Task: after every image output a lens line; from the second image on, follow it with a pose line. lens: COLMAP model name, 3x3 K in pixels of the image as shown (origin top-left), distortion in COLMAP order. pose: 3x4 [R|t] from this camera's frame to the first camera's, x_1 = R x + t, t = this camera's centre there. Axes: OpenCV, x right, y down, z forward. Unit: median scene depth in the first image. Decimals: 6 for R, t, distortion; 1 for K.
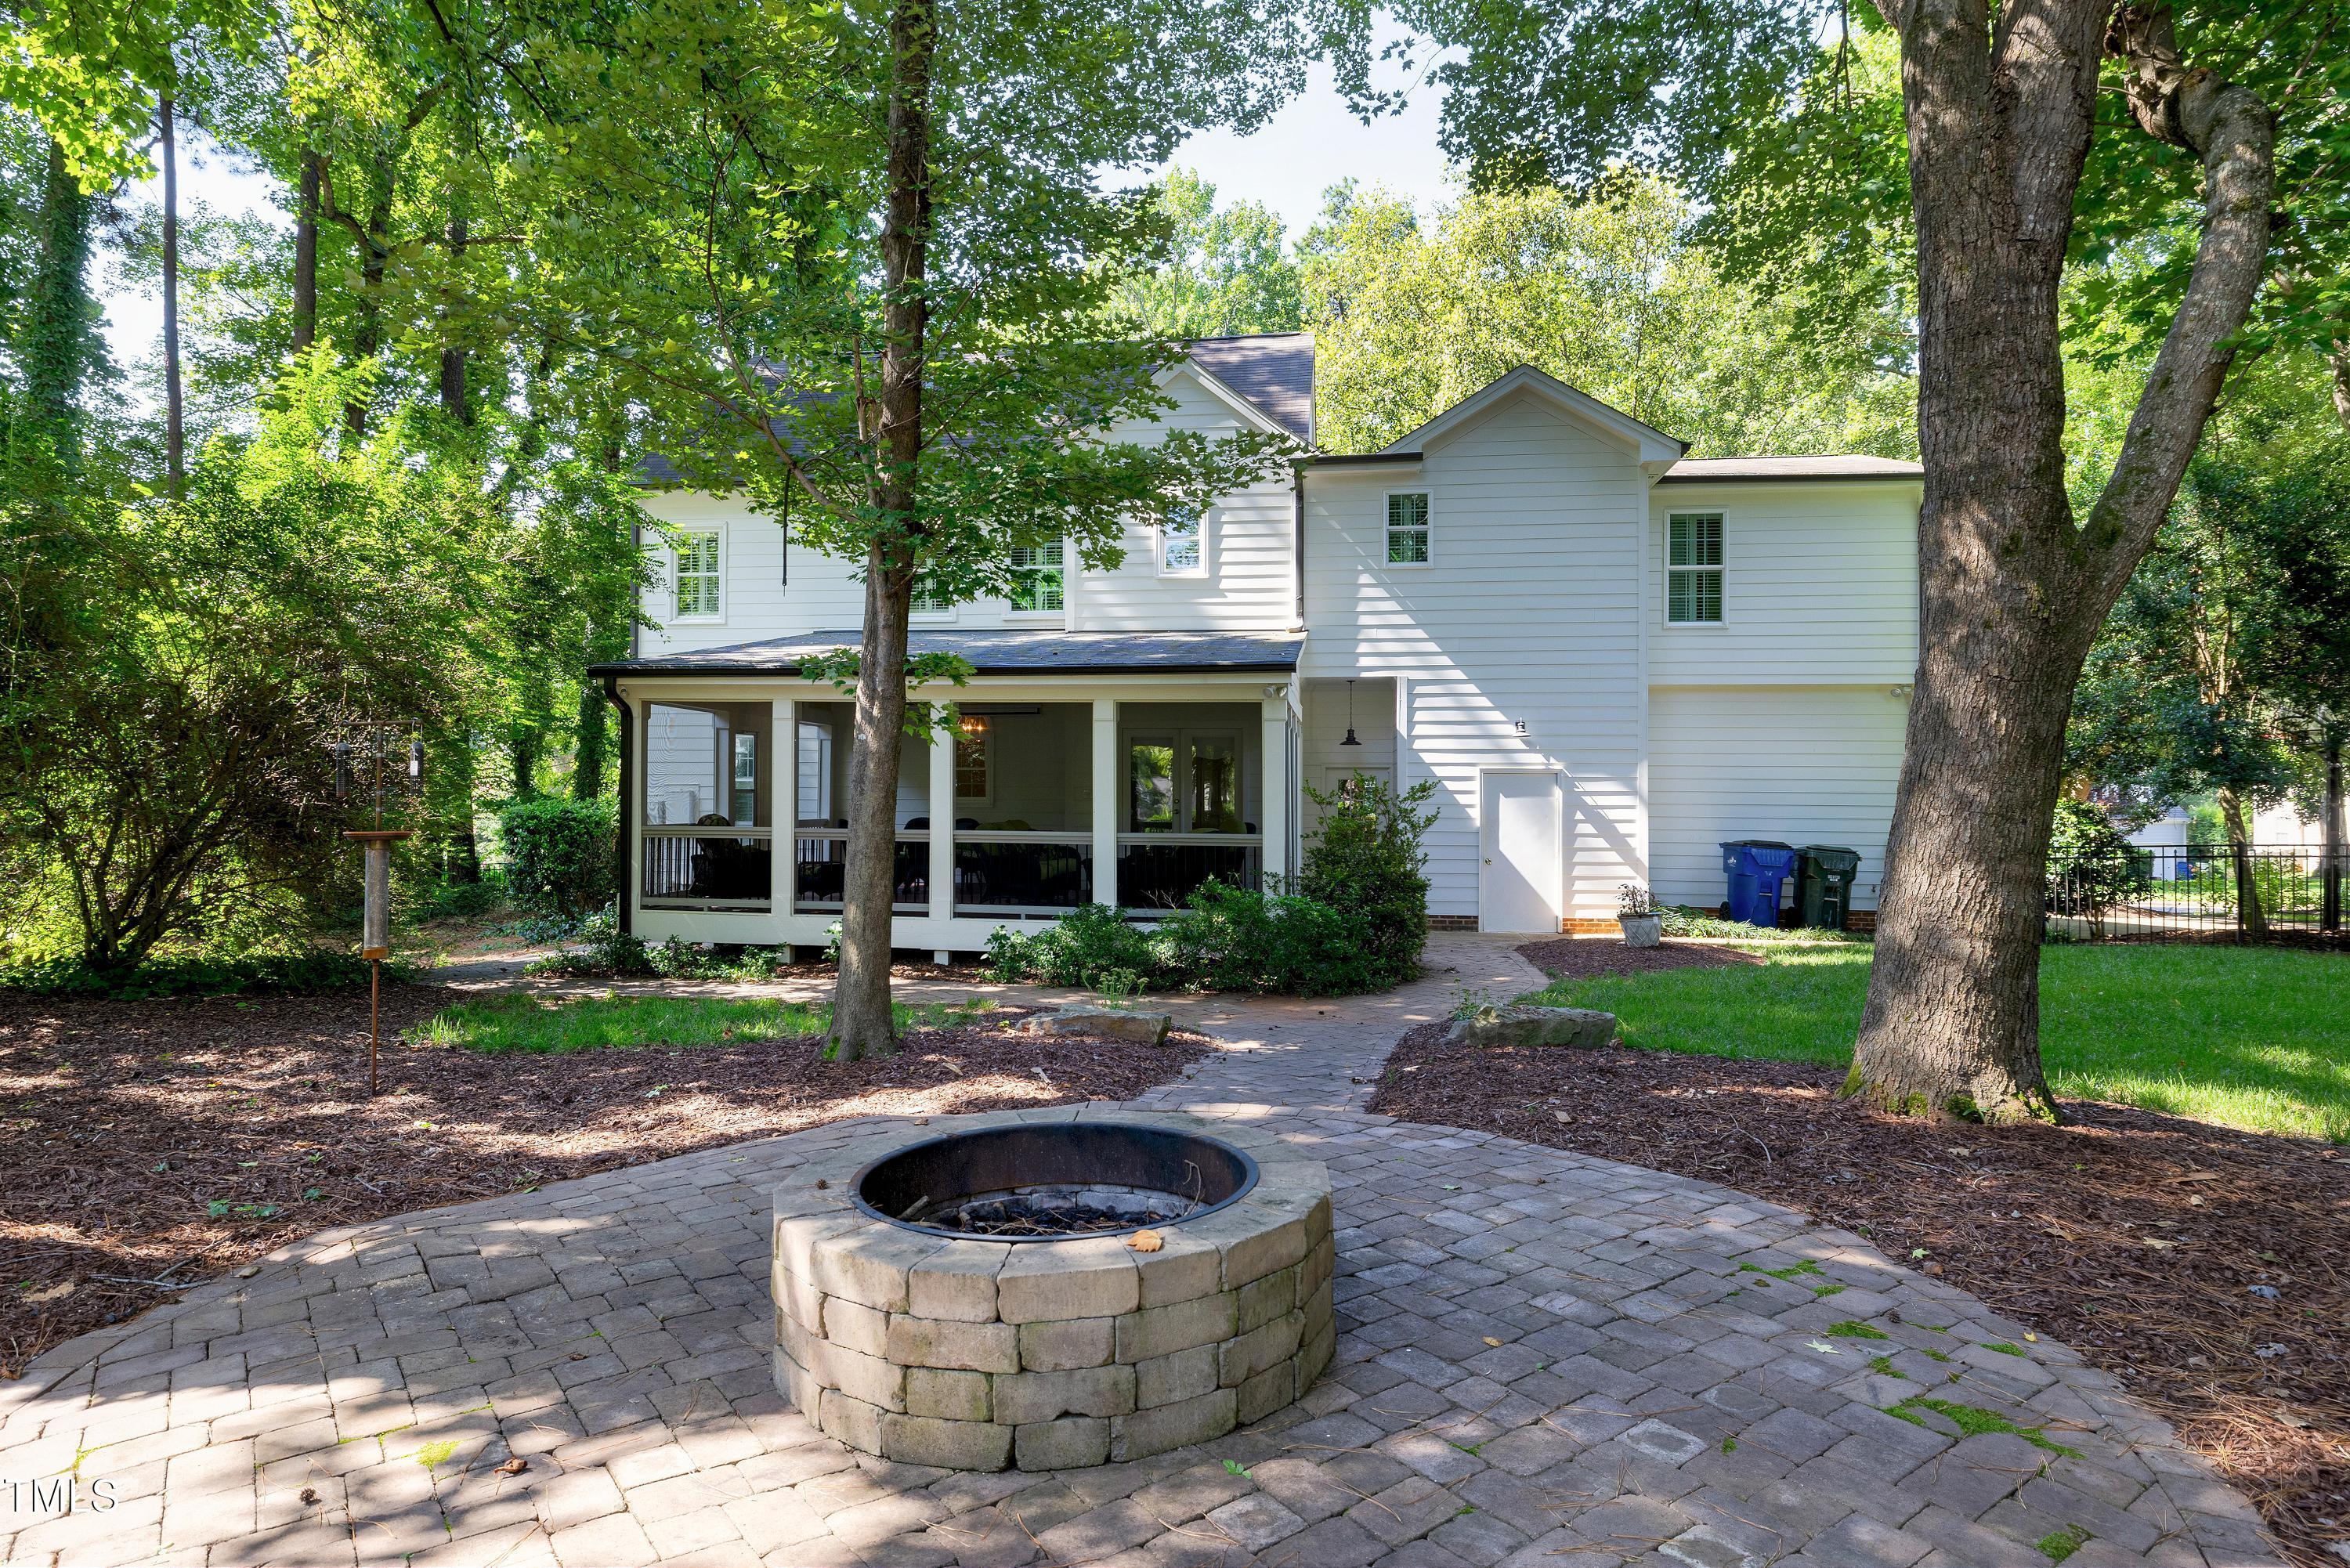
lens RADIAL K [[1335.0, 0, 1173.7], [0, 1335.0, 788.2], [0, 0, 1]] dist [-0.016064, -0.000114]
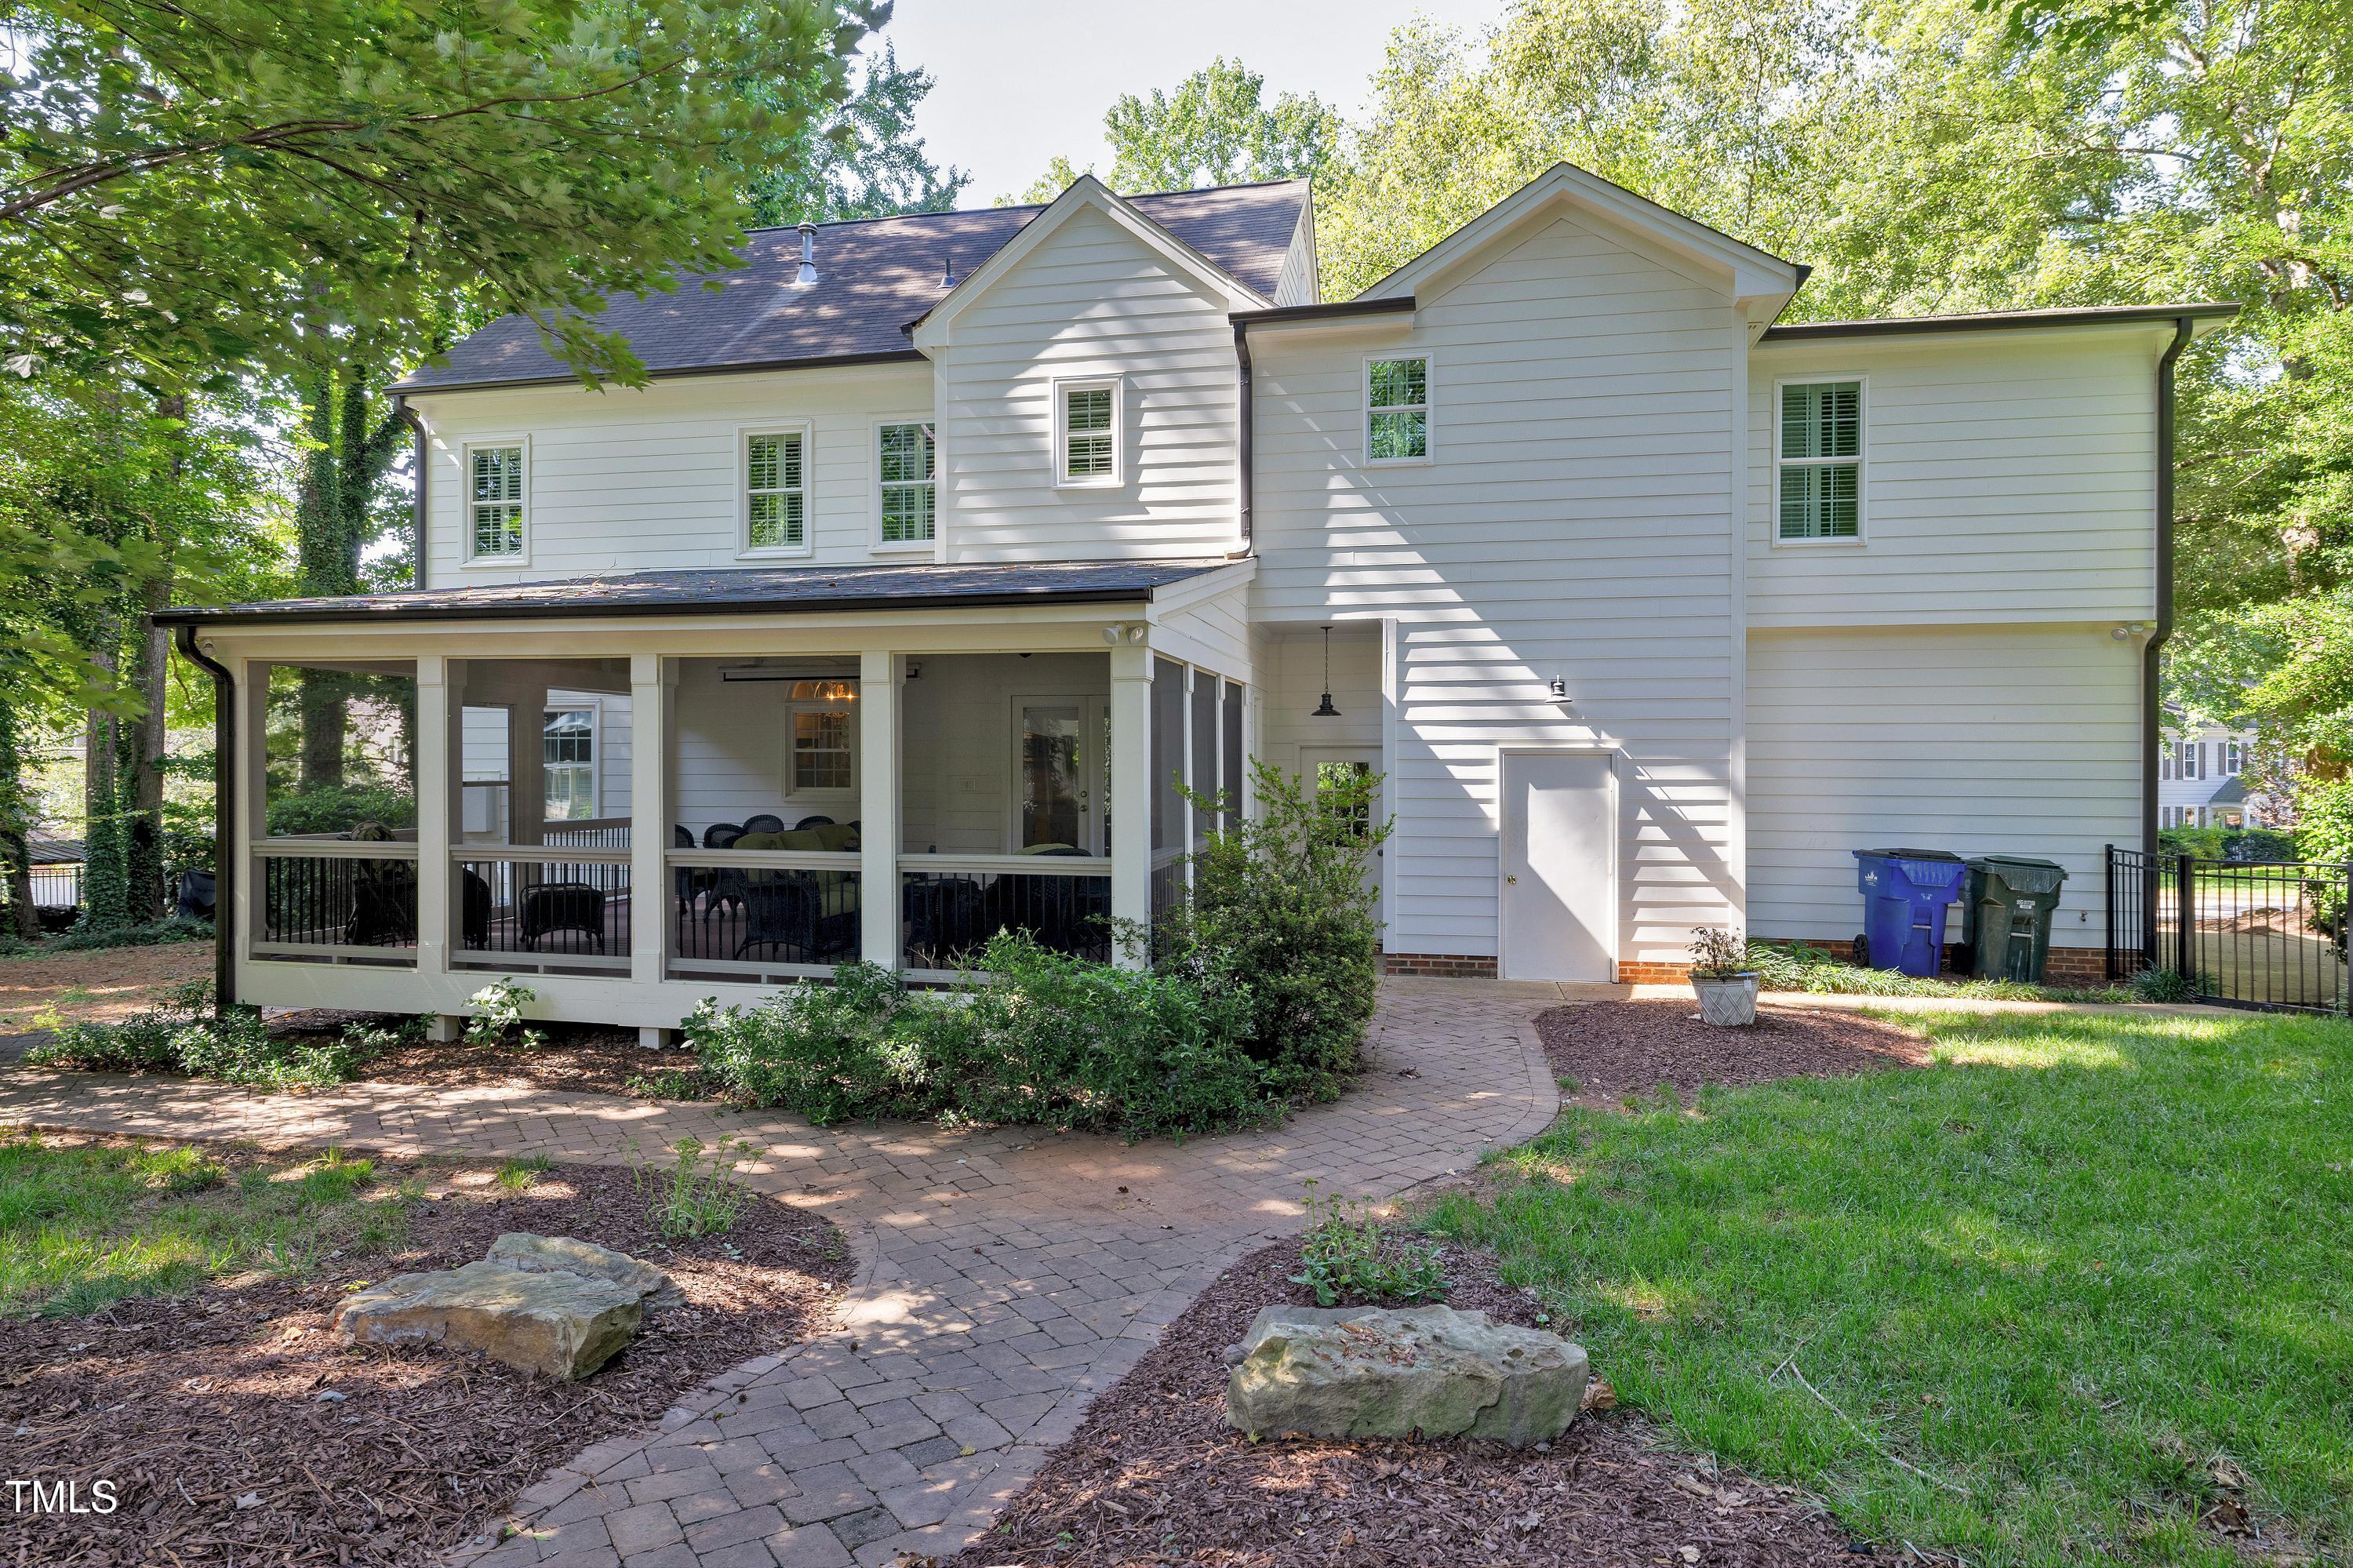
lens RADIAL K [[1340.0, 0, 1176.5], [0, 1340.0, 784.0], [0, 0, 1]] dist [-0.002441, 0.000150]
pose [[0.996774, -0.003524, -0.080184, 0.116066], [0.005071, 0.999805, 0.019096, -0.010049], [0.080101, -0.019441, 0.996597, 0.280093]]
